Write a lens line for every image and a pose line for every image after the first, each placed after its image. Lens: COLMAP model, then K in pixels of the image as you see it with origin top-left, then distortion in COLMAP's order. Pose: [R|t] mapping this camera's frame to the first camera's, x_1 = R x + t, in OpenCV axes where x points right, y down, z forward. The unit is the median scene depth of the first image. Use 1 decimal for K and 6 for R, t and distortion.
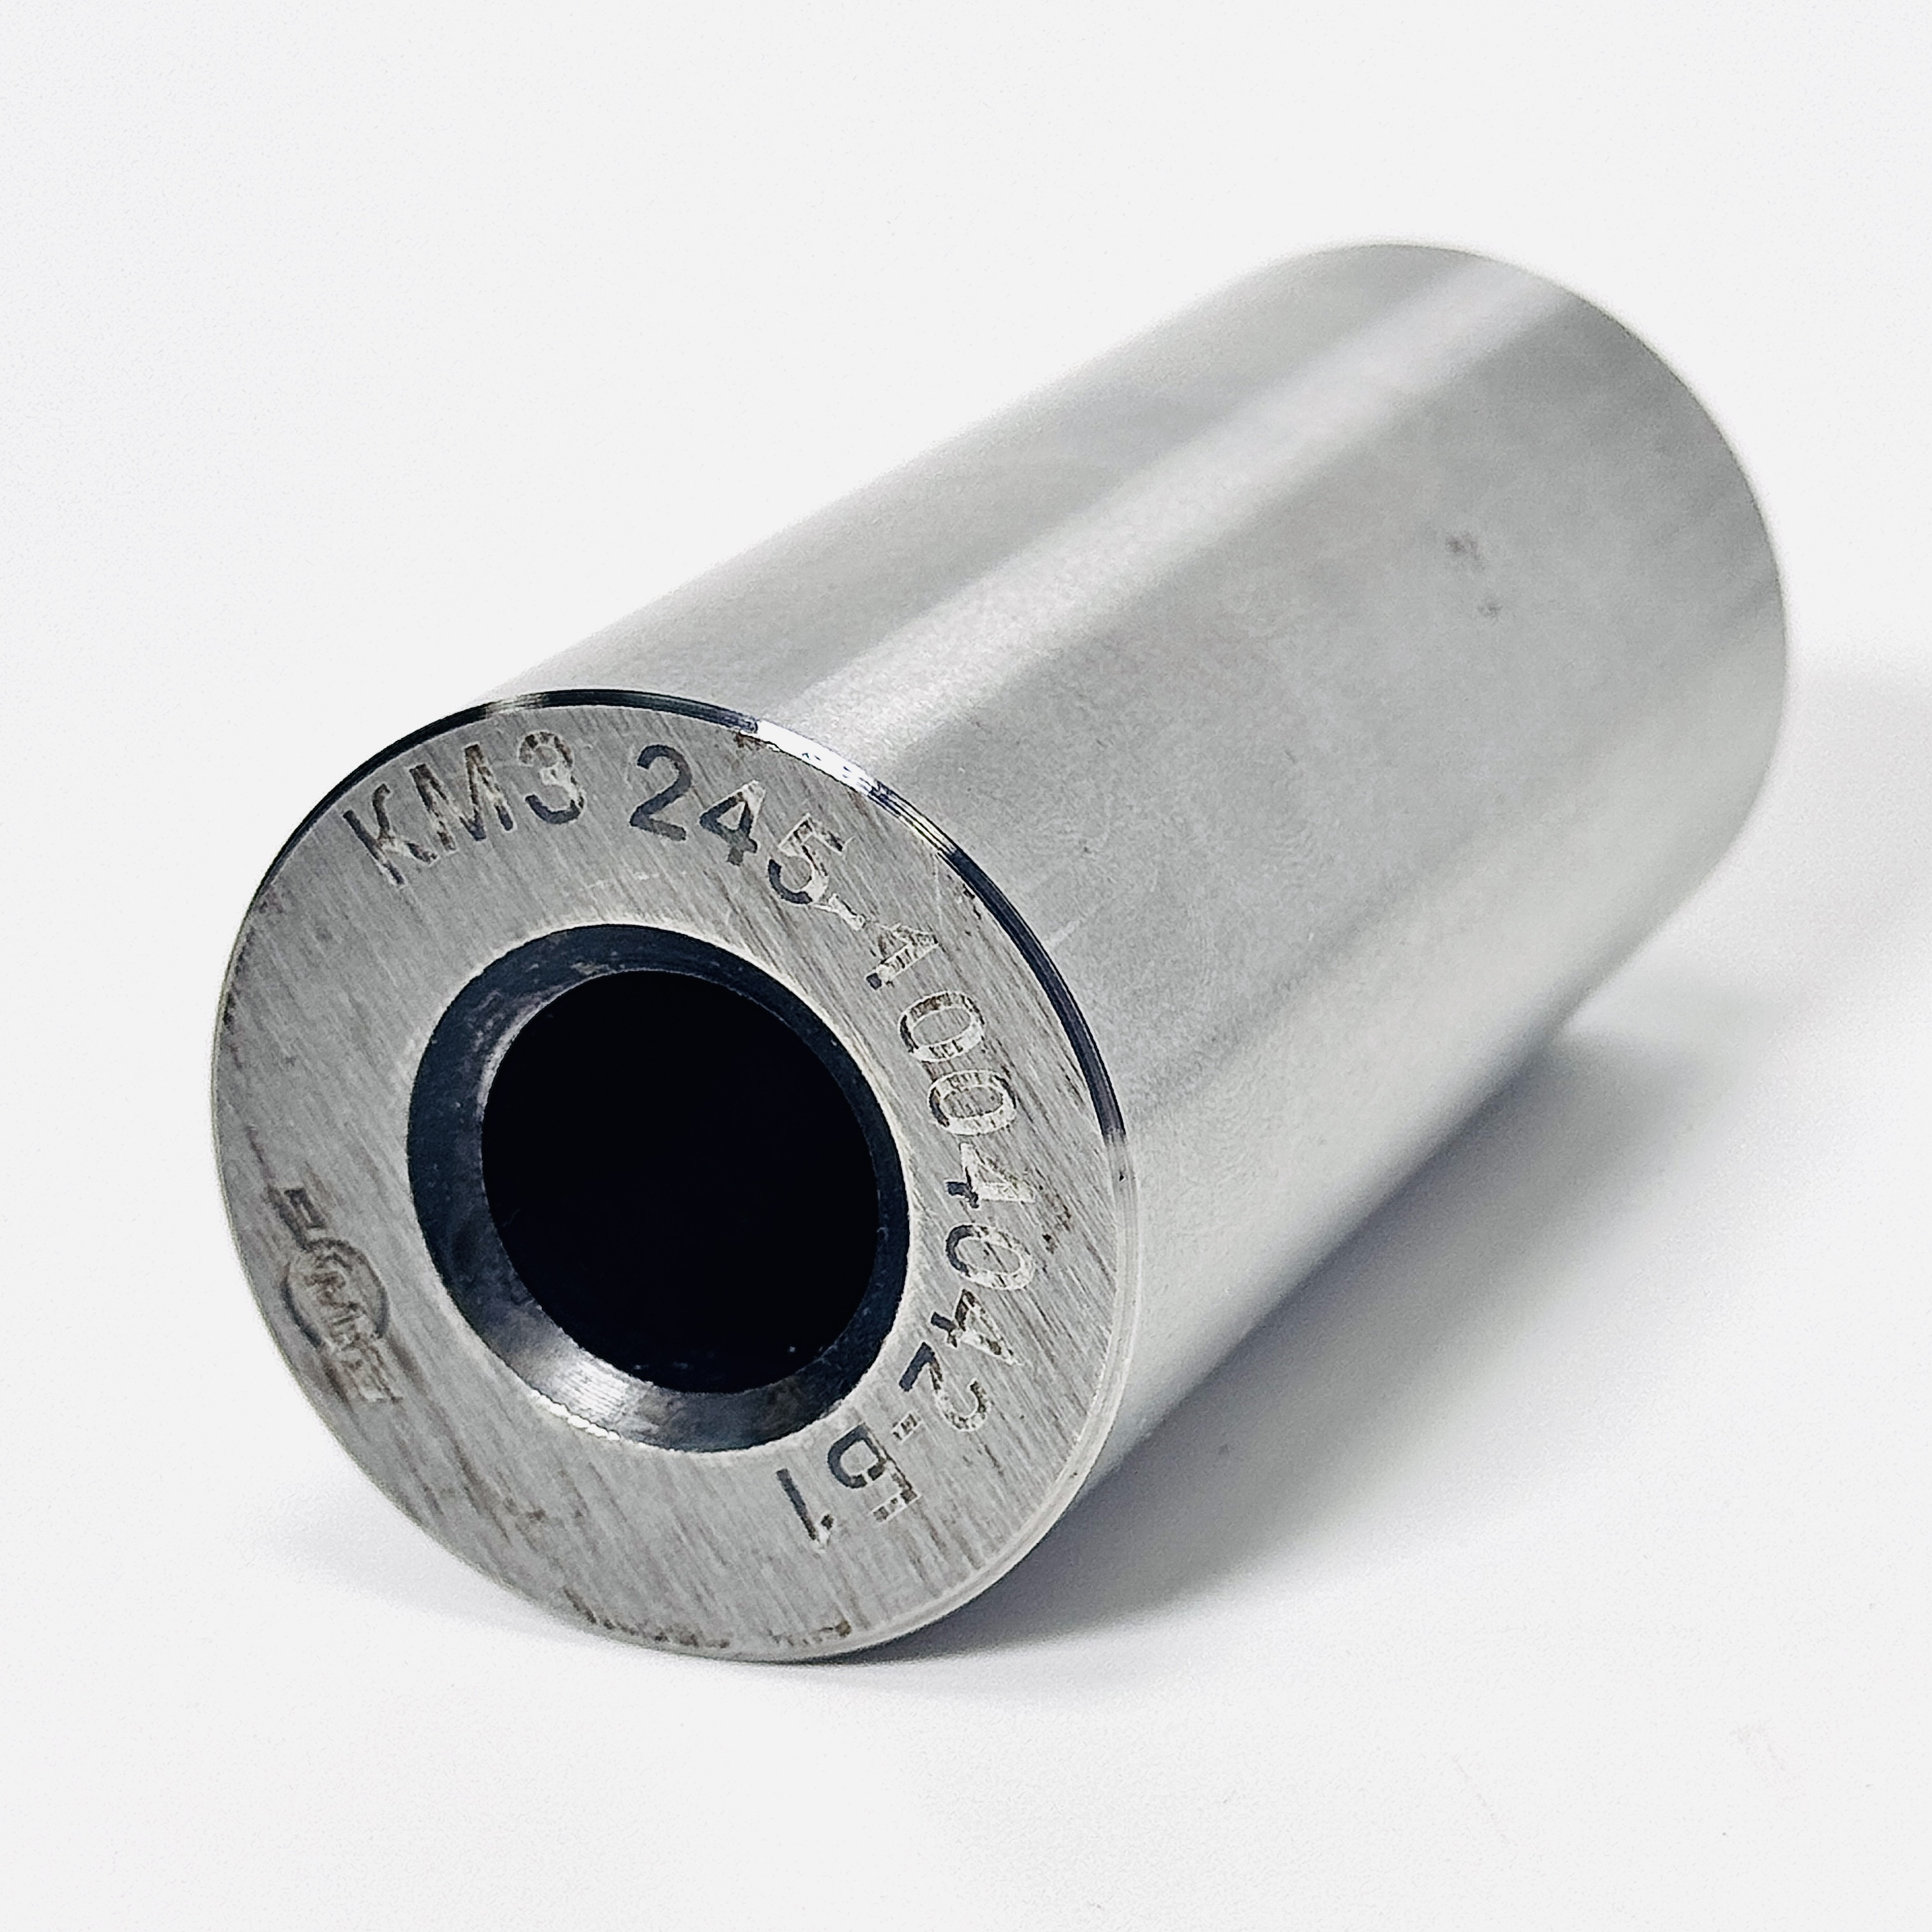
lens RADIAL K [[6629.2, 0, 968.2], [0, 6629.2, 964.4], [0, 0, 1]] dist [0.218234, 0.000000]
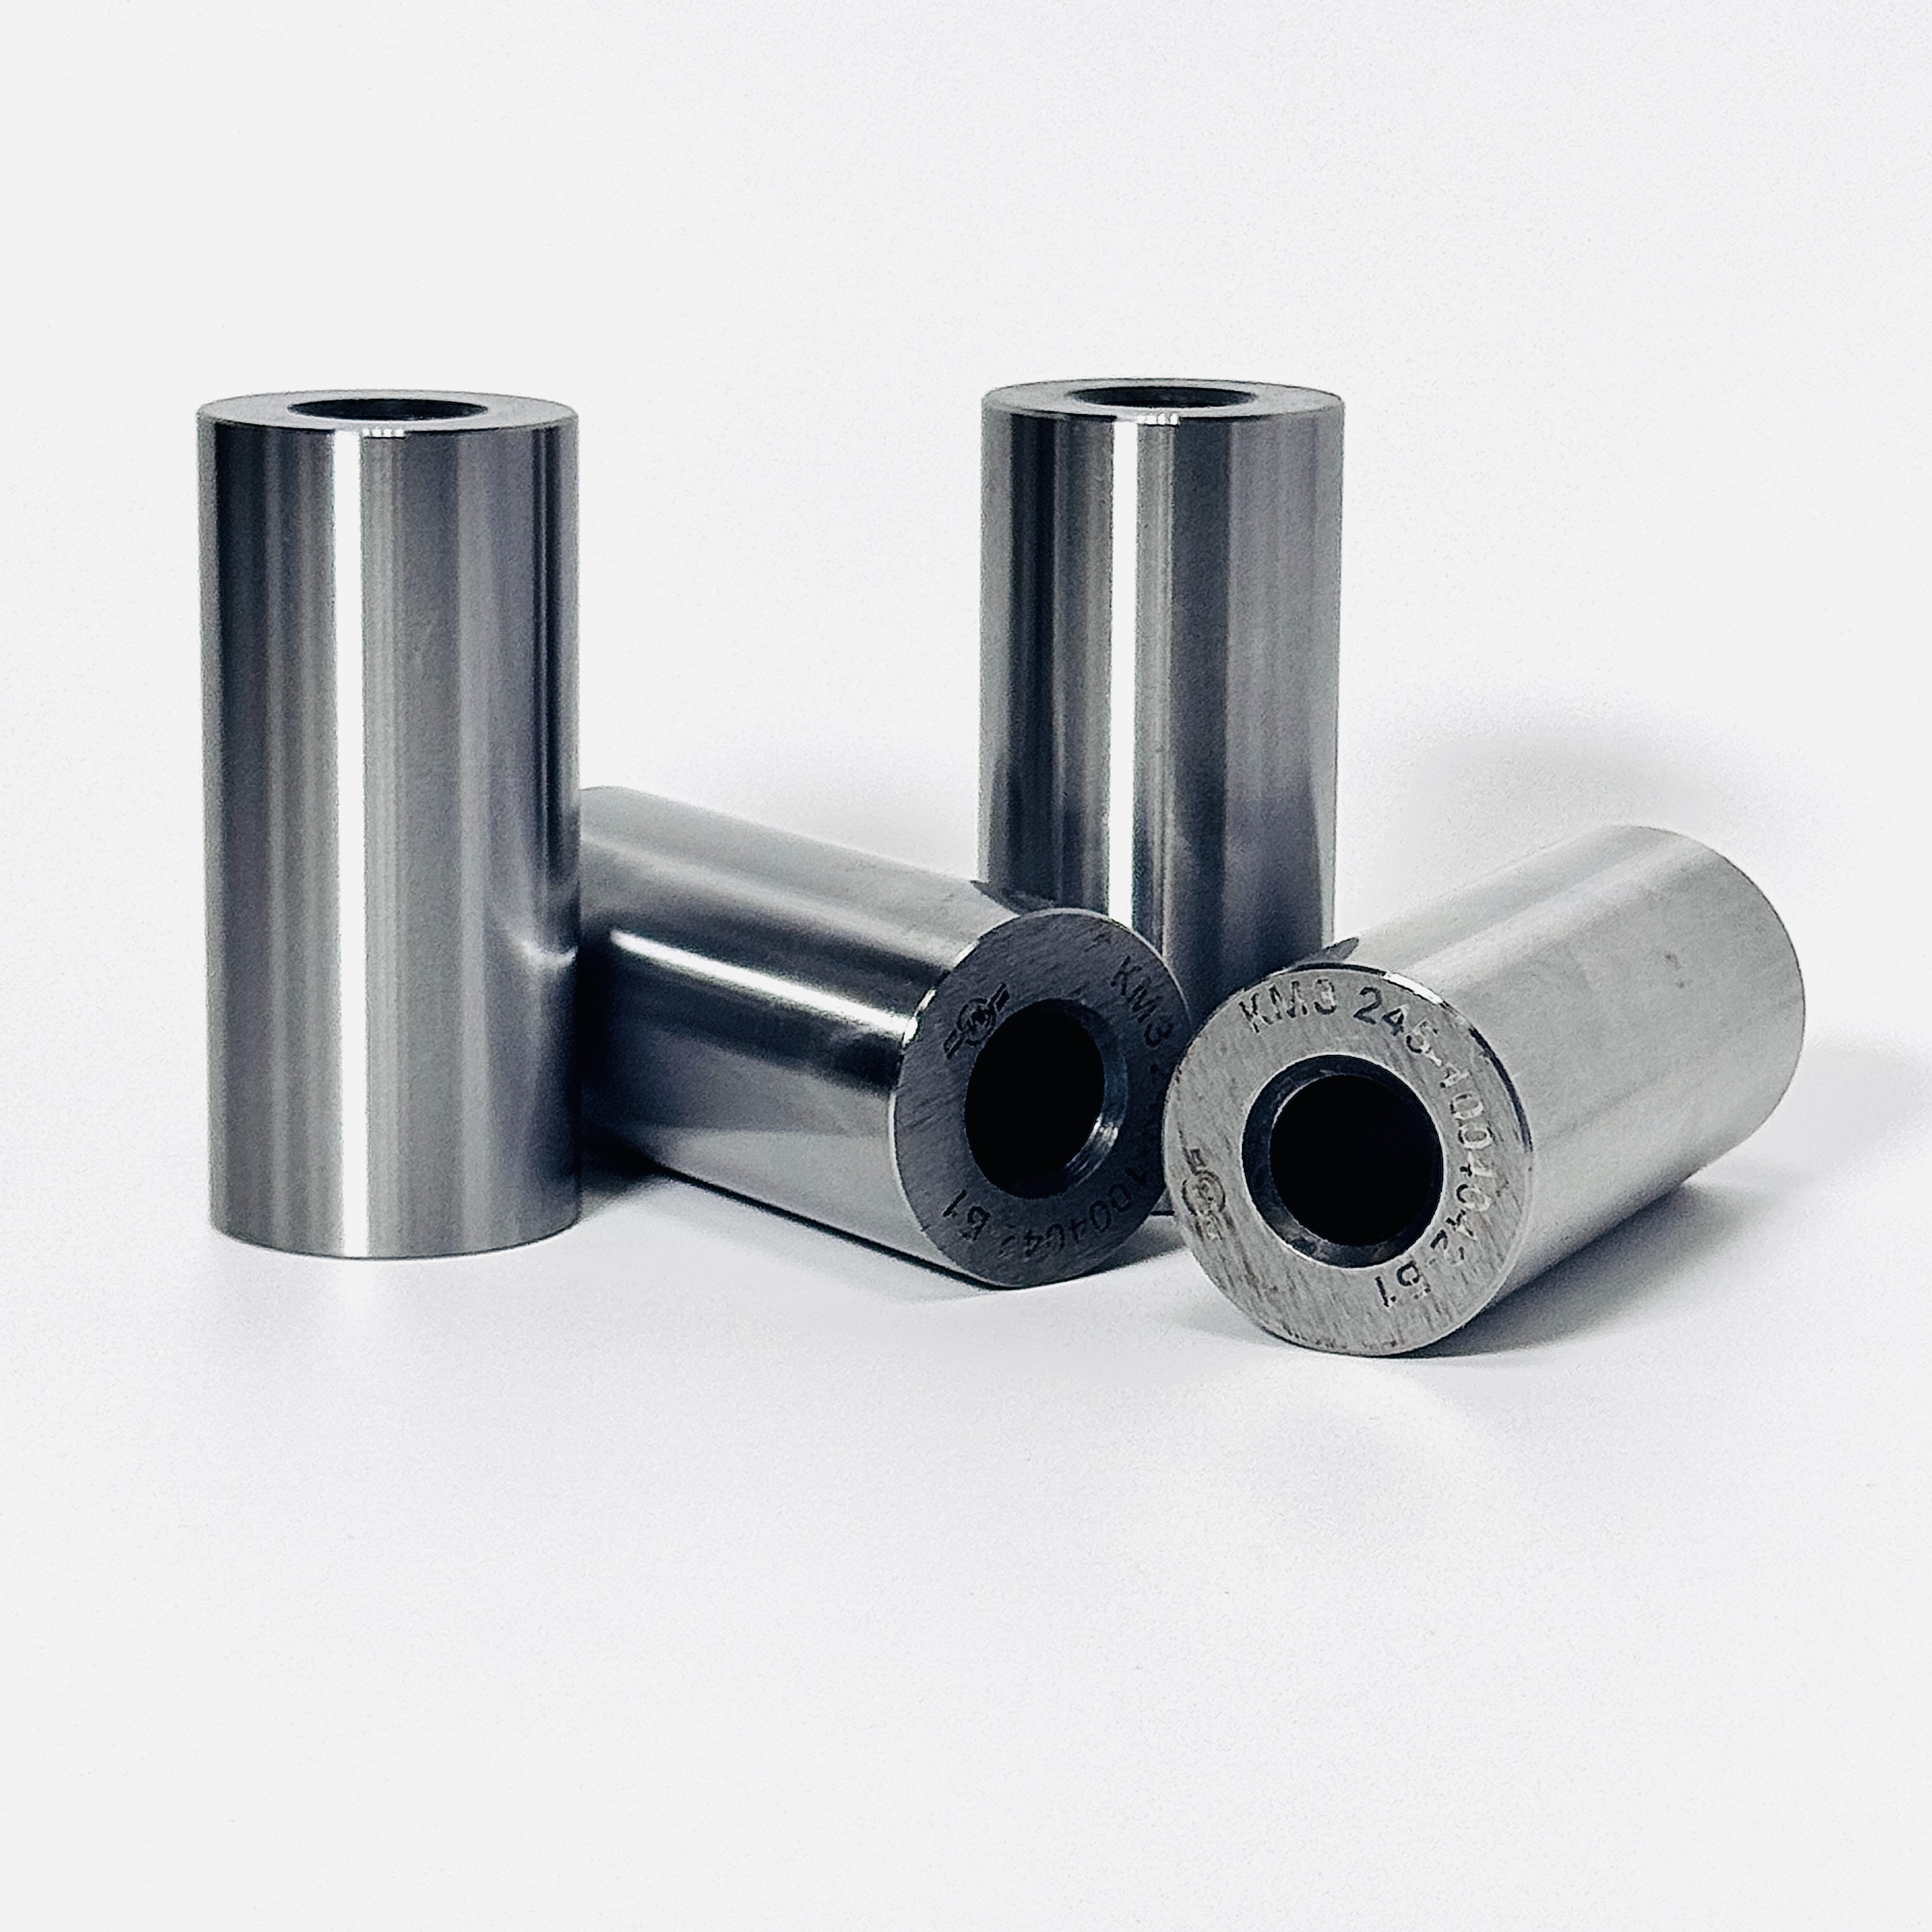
lens RADIAL K [[6629.2, 0, 965.9], [0, 6629.2, 970.4], [0, 0, 1]] dist [0.218234, 0.000000]
pose [[0.993790, 0.110747, -0.010795, -0.174150], [-0.111237, 0.991209, -0.071635, 0.162527], [0.002766, 0.072390, 0.997373, -1.585001]]
